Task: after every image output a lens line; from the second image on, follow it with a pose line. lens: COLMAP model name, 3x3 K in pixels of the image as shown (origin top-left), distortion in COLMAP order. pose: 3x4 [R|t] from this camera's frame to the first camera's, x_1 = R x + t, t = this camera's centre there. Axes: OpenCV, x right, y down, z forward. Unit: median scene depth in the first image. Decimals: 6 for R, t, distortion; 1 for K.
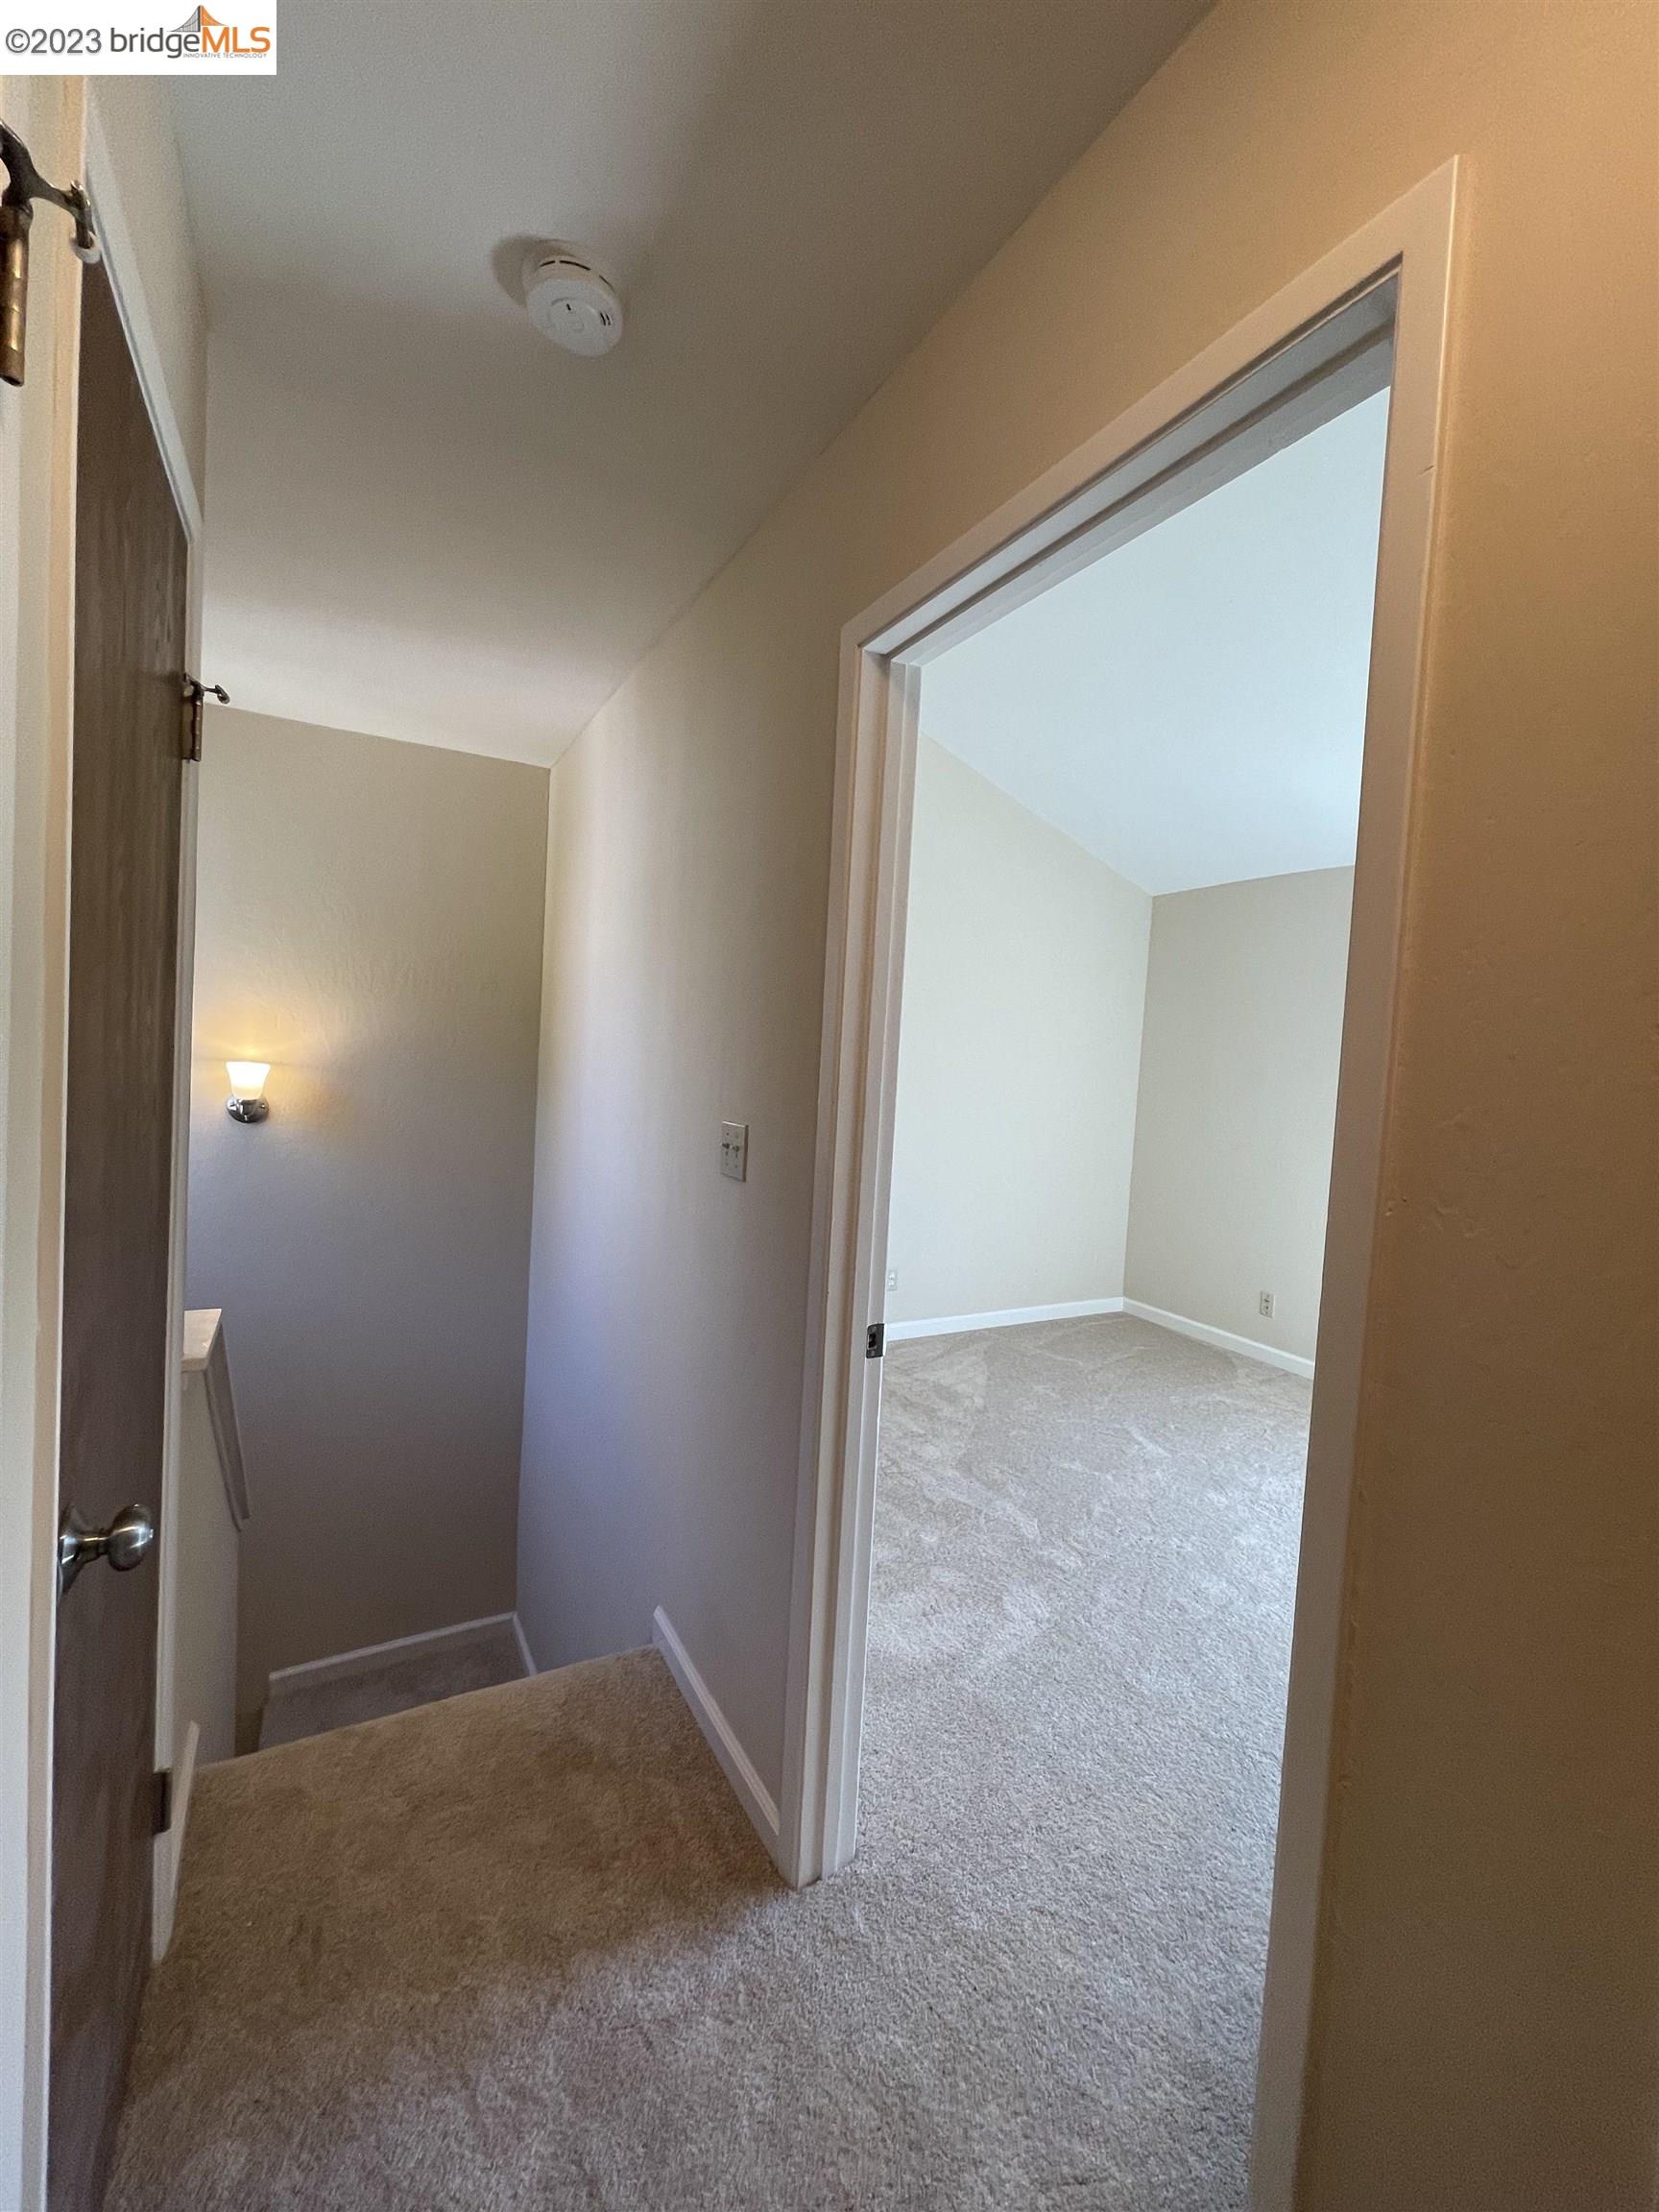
lens RADIAL K [[891.5, 0, 833.4], [0, 891.5, 1104.6], [0, 0, 1]] dist [-0.001991, 0.001016]
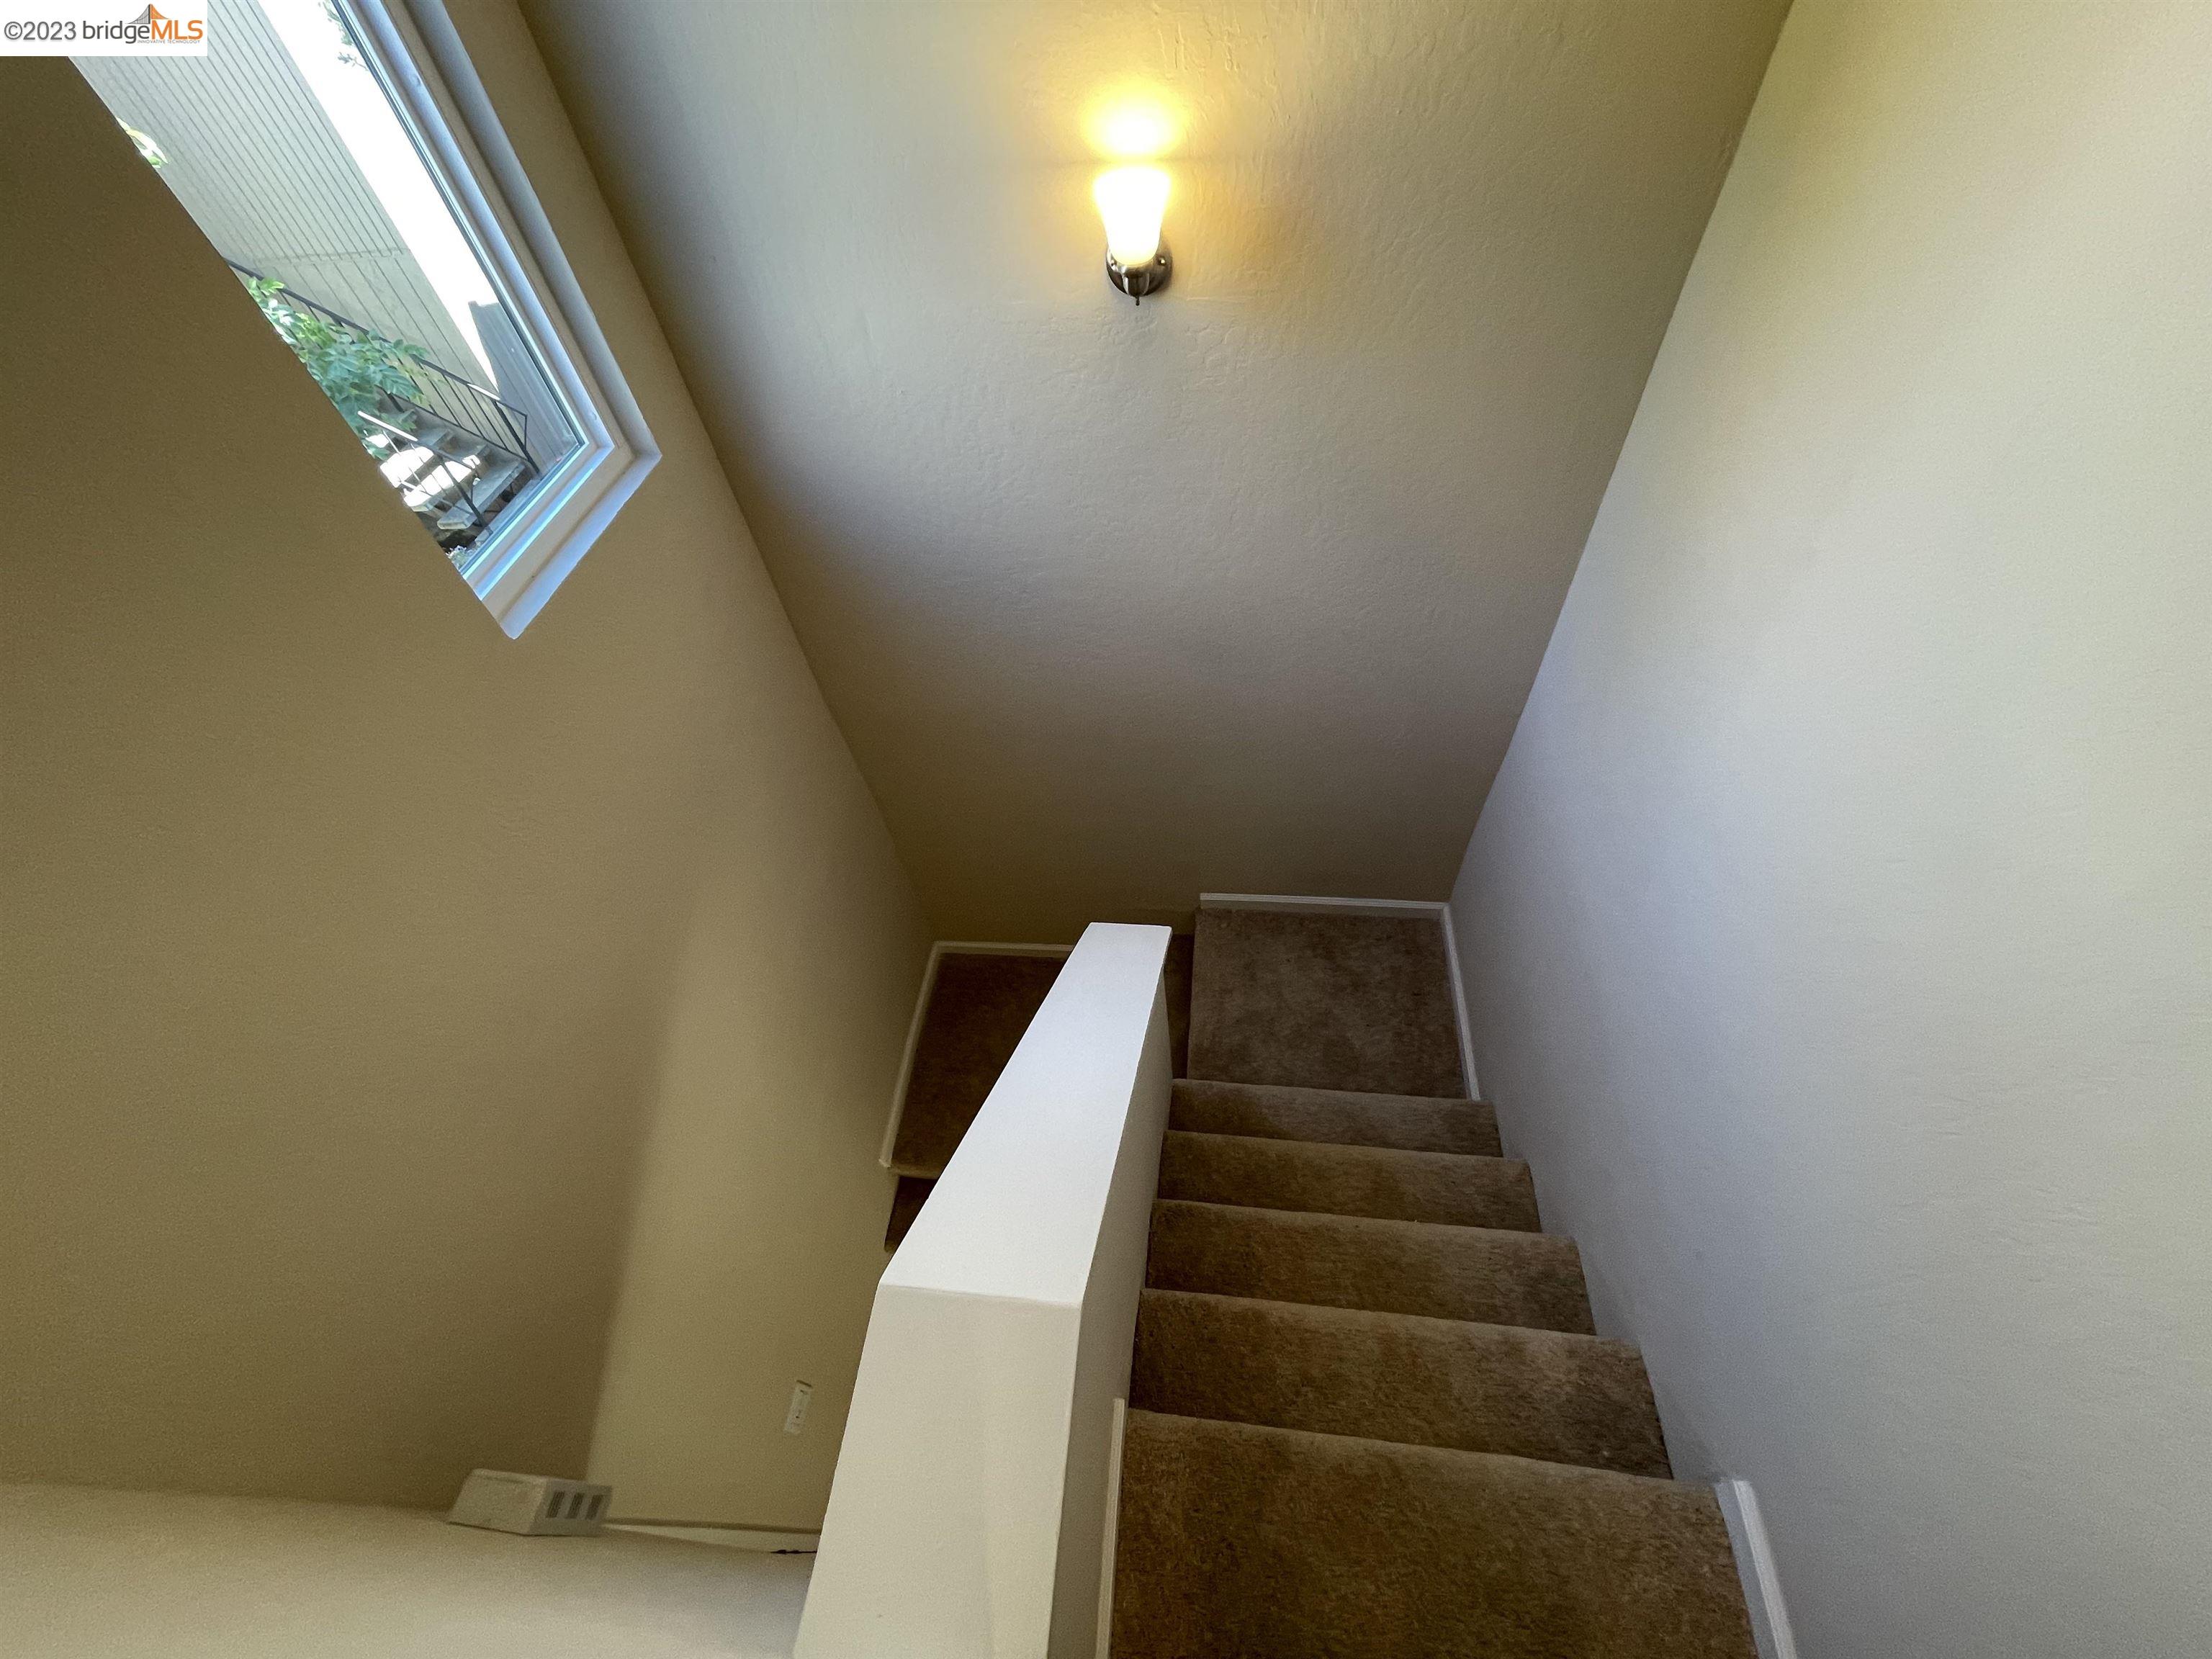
lens RADIAL K [[891.5, 0, 1100.4], [0, 891.5, 825.5], [0, 0, 1]] dist [-0.001991, 0.001016]
pose [[0.800179, 0.371525, -0.470832, -0.617289], [0.105432, 0.685673, 0.720234, -0.312913], [0.590422, -0.625957, 0.509490, 1.037145]]
